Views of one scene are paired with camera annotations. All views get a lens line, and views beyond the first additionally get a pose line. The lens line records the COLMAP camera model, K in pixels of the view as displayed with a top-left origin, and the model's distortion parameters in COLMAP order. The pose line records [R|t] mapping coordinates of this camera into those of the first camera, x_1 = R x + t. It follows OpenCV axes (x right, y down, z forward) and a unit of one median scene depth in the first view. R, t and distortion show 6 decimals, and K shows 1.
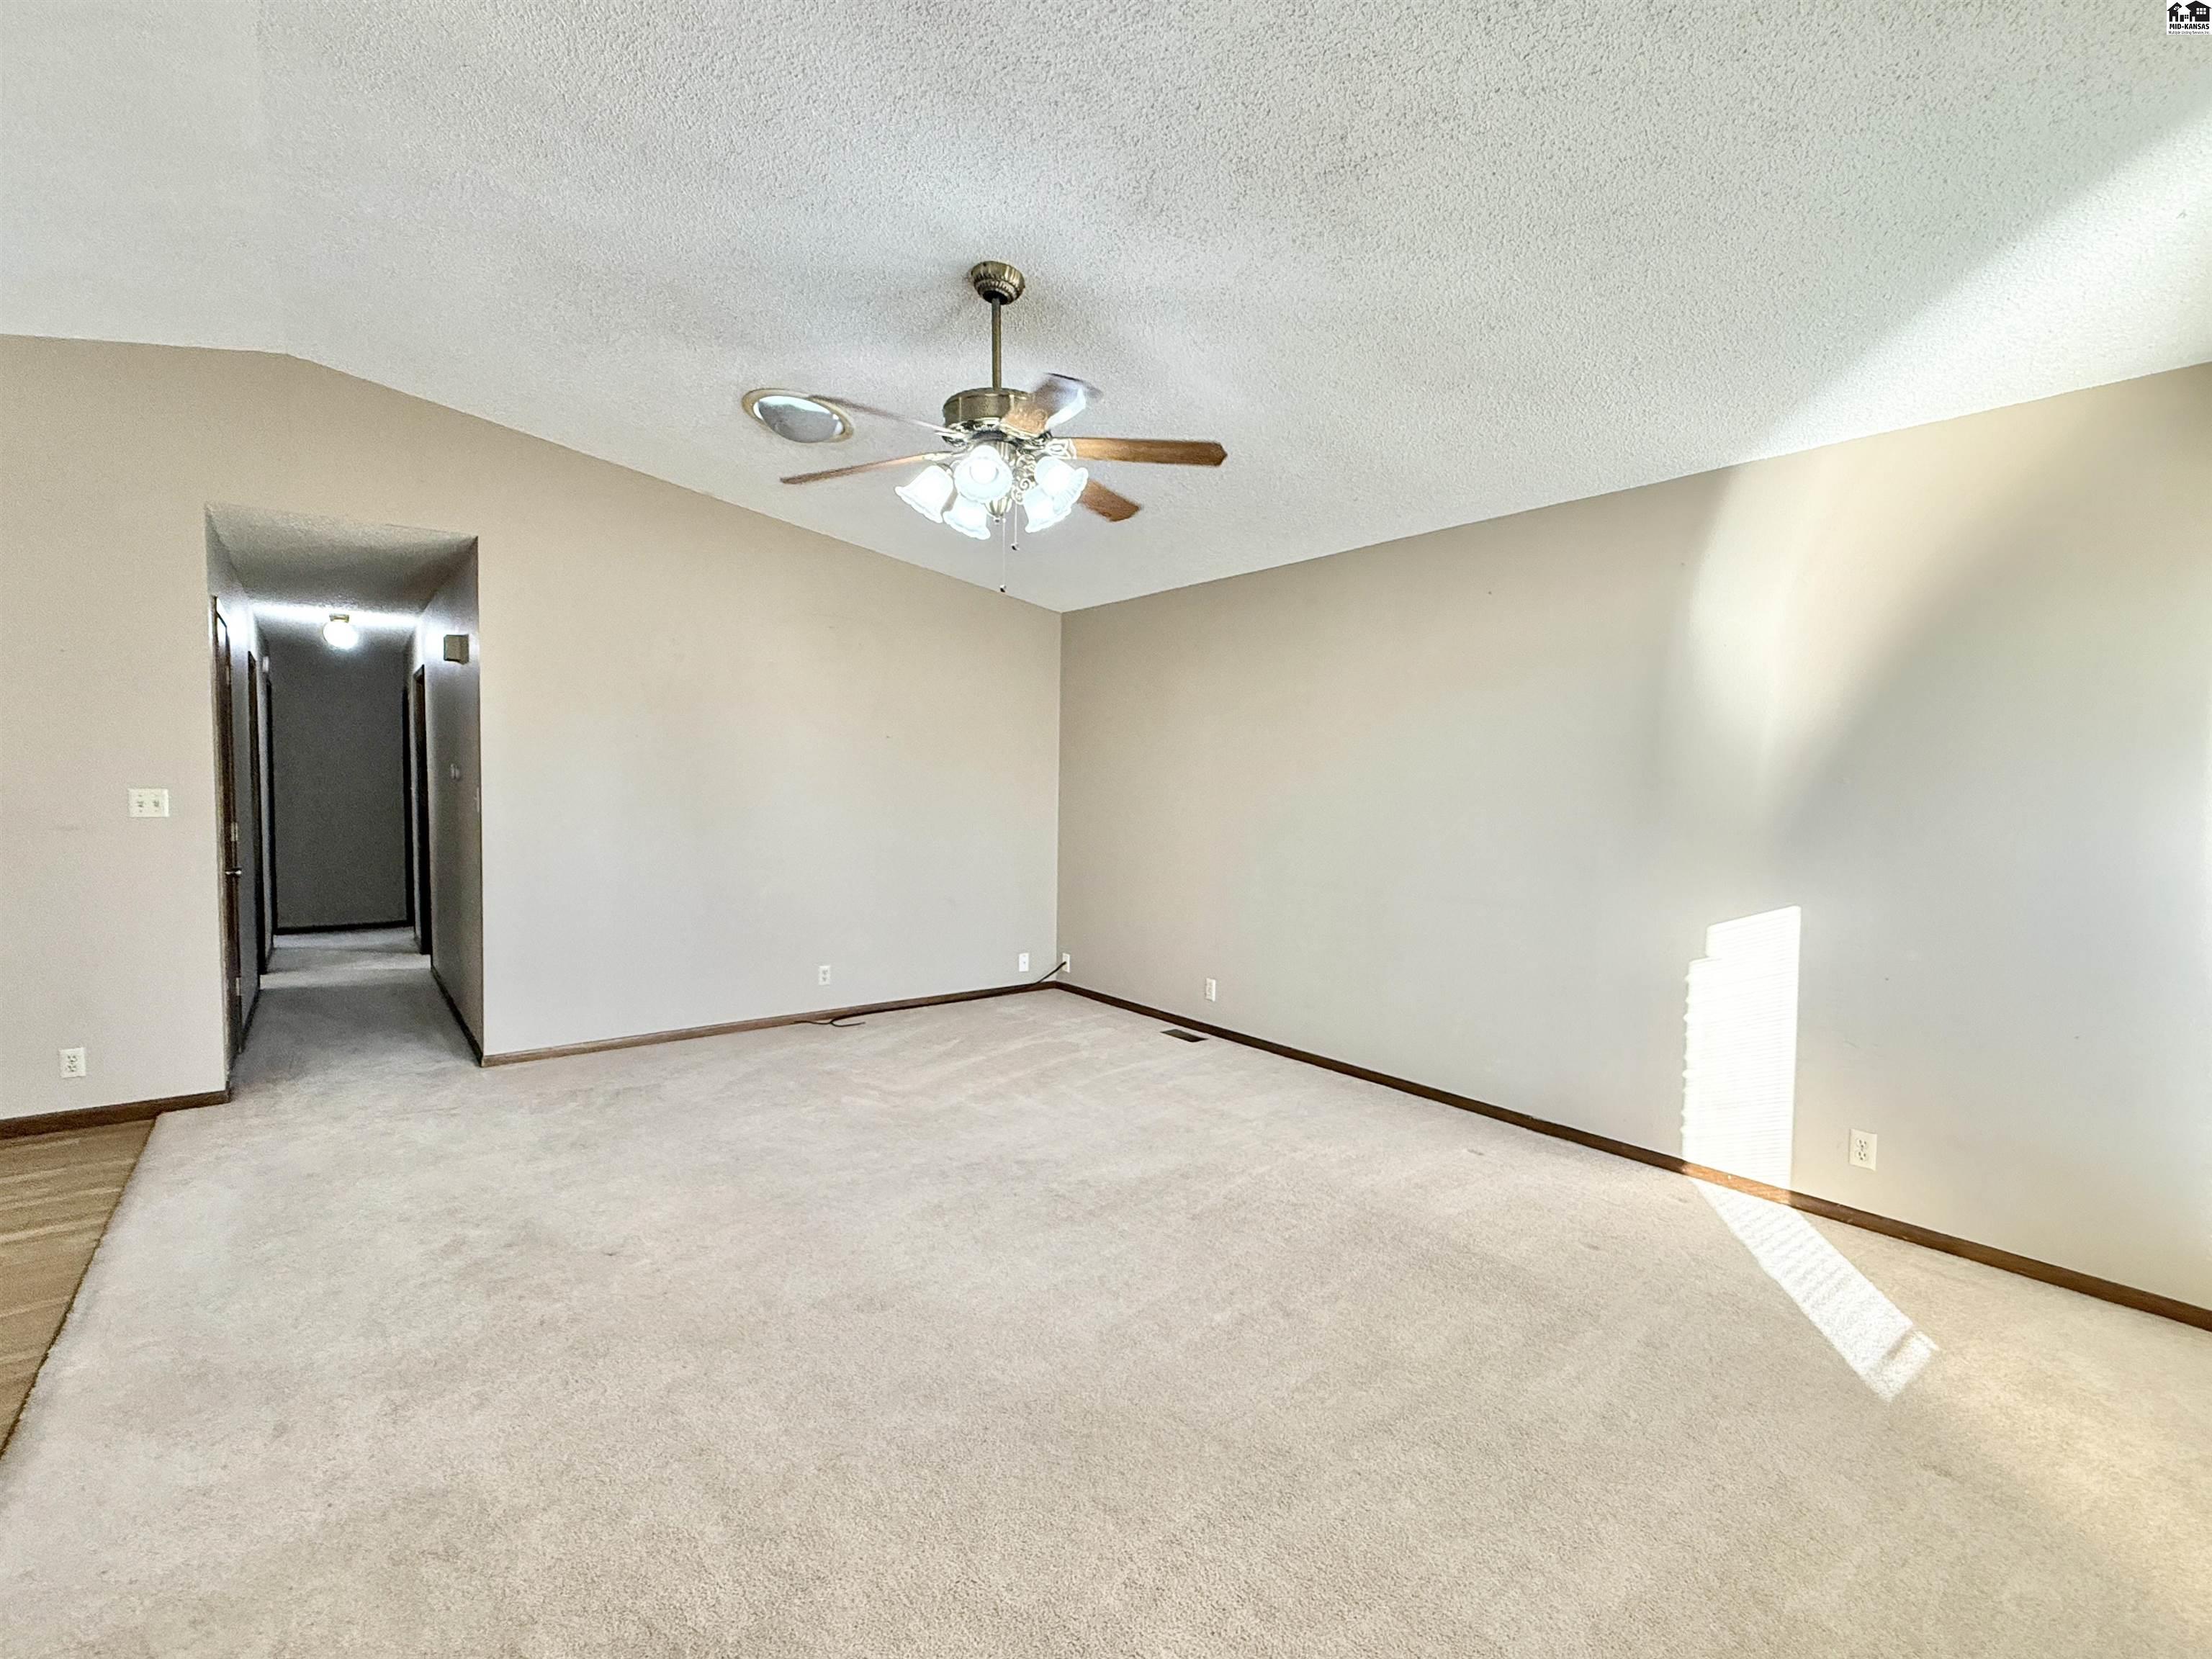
lens RADIAL K [[1024.0, 0, 1095.2], [0, 1024.0, 835.8], [0, 0, 1]] dist [-0.000556, 0.000071]
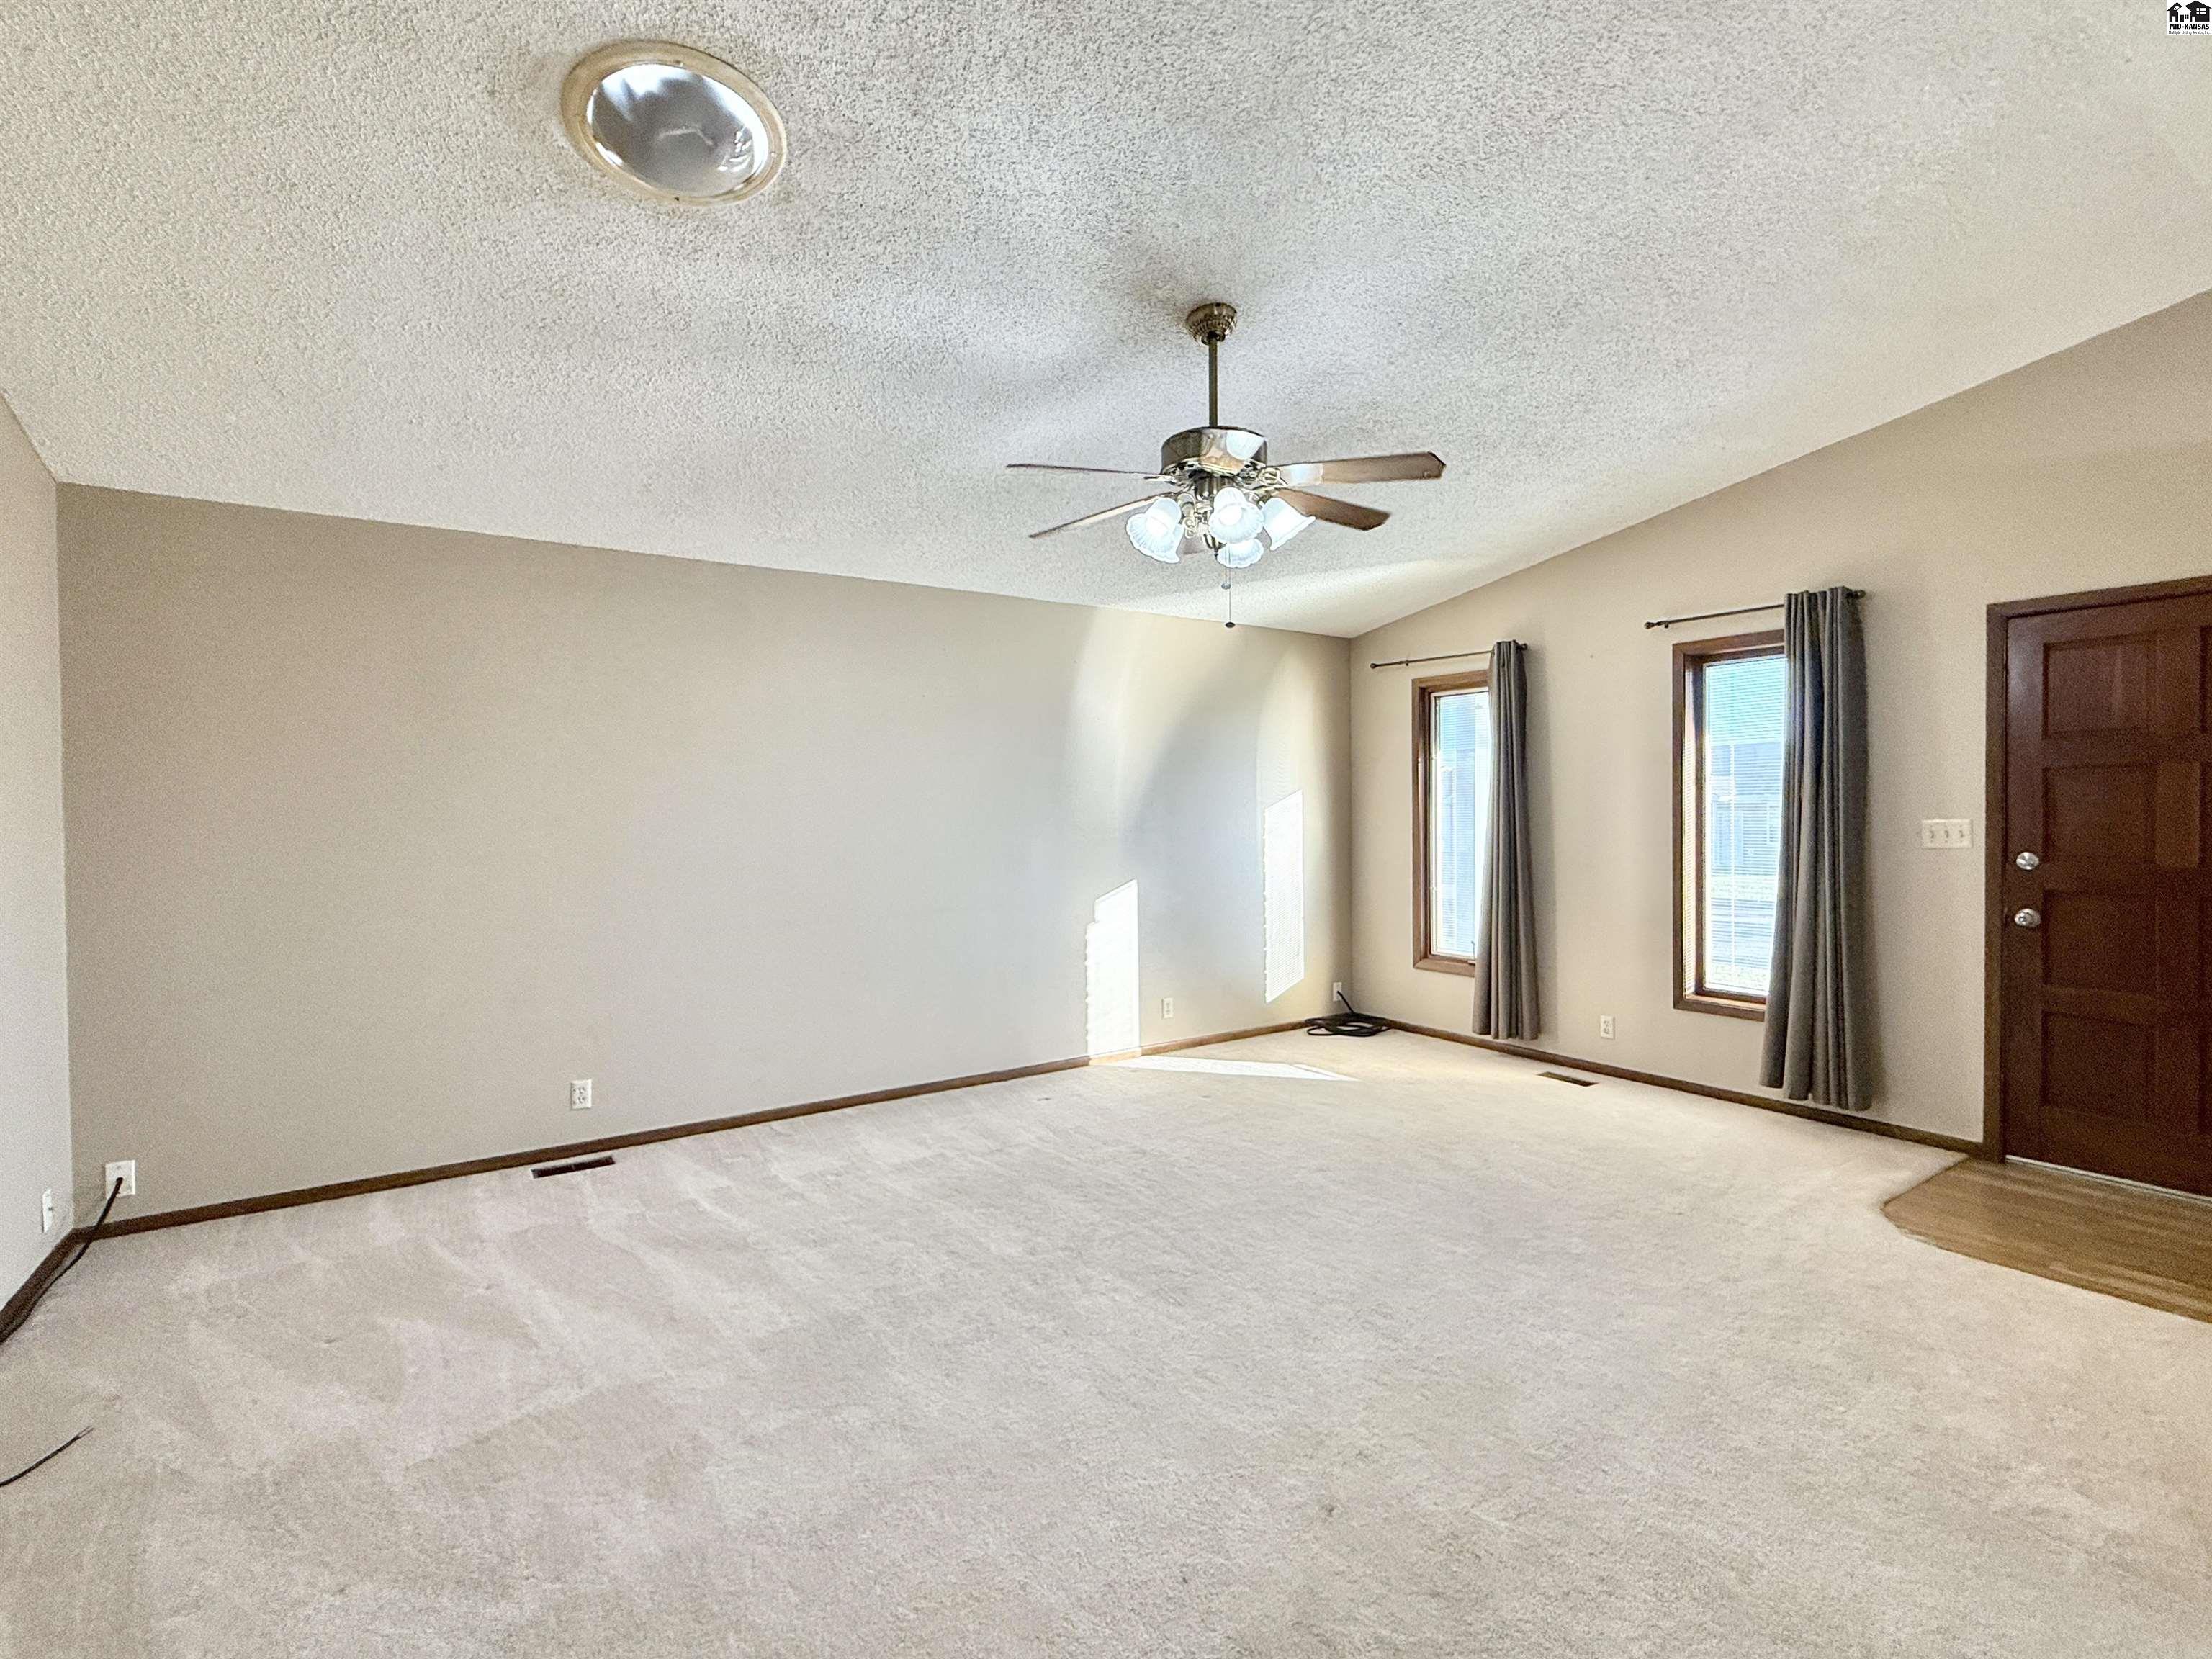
lens RADIAL K [[1024.0, 0, 1109.0], [0, 1024.0, 827.8], [0, 0, 1]] dist [-0.000556, 0.000071]
pose [[0.044388, -0.032972, 0.998470, -0.846497], [0.056326, 0.997948, 0.030451, -0.062616], [-0.997425, 0.054888, 0.046155, 0.790379]]
